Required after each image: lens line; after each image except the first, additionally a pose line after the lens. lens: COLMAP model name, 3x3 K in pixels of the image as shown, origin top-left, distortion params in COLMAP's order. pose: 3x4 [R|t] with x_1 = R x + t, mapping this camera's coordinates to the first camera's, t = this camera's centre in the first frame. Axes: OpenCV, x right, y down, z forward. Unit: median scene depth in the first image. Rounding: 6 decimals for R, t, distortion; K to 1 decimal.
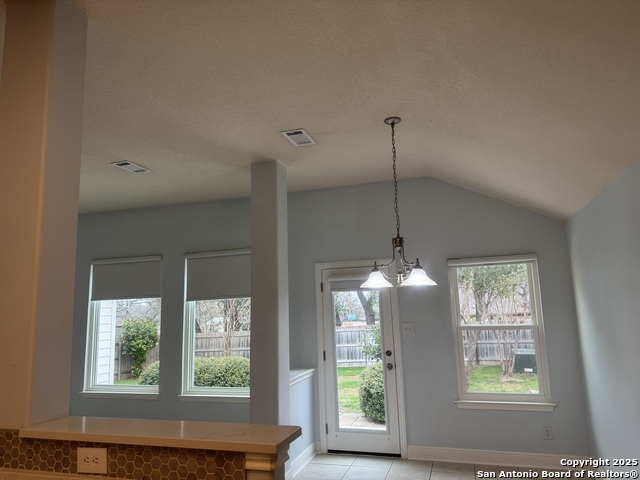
lens RADIAL K [[453.1, 0, 317.5], [0, 453.1, 243.0], [0, 0, 1]] dist [0.083244, -0.113738]
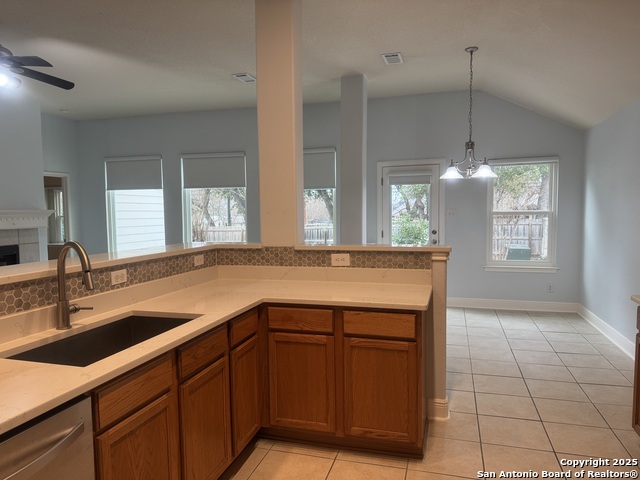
lens RADIAL K [[453.1, 0, 317.5], [0, 453.1, 243.0], [0, 0, 1]] dist [0.083244, -0.113738]
pose [[0.999472, 0.019225, 0.026204, -0.213438], [-0.024365, 0.976815, 0.212693, 0.002174], [-0.021507, -0.213219, 0.976768, -0.276314]]
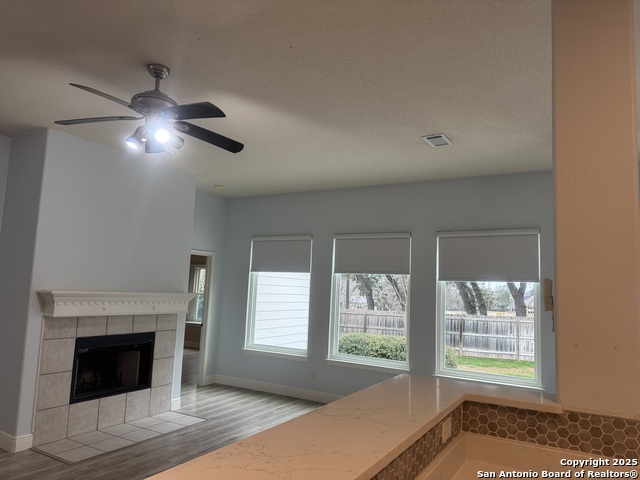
lens RADIAL K [[446.3, 0, 320.0], [0, 446.3, 240.0], [0, 0, 1]] dist [0.108592, -0.131603]
pose [[0.974887, 0.049438, -0.217143, -0.390035], [-0.042053, 0.998373, 0.038504, 0.016761], [0.218694, -0.028406, 0.975380, 0.005092]]
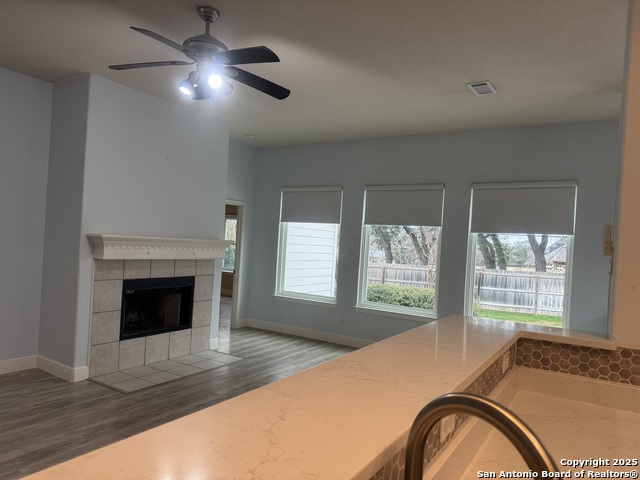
lens RADIAL K [[446.3, 0, 320.0], [0, 446.3, 240.0], [0, 0, 1]] dist [0.108592, -0.131603]
pose [[0.966020, 0.087767, -0.243110, -0.428767], [-0.053958, 0.988337, 0.142400, 0.026531], [0.252773, -0.124444, 0.959489, -0.023750]]
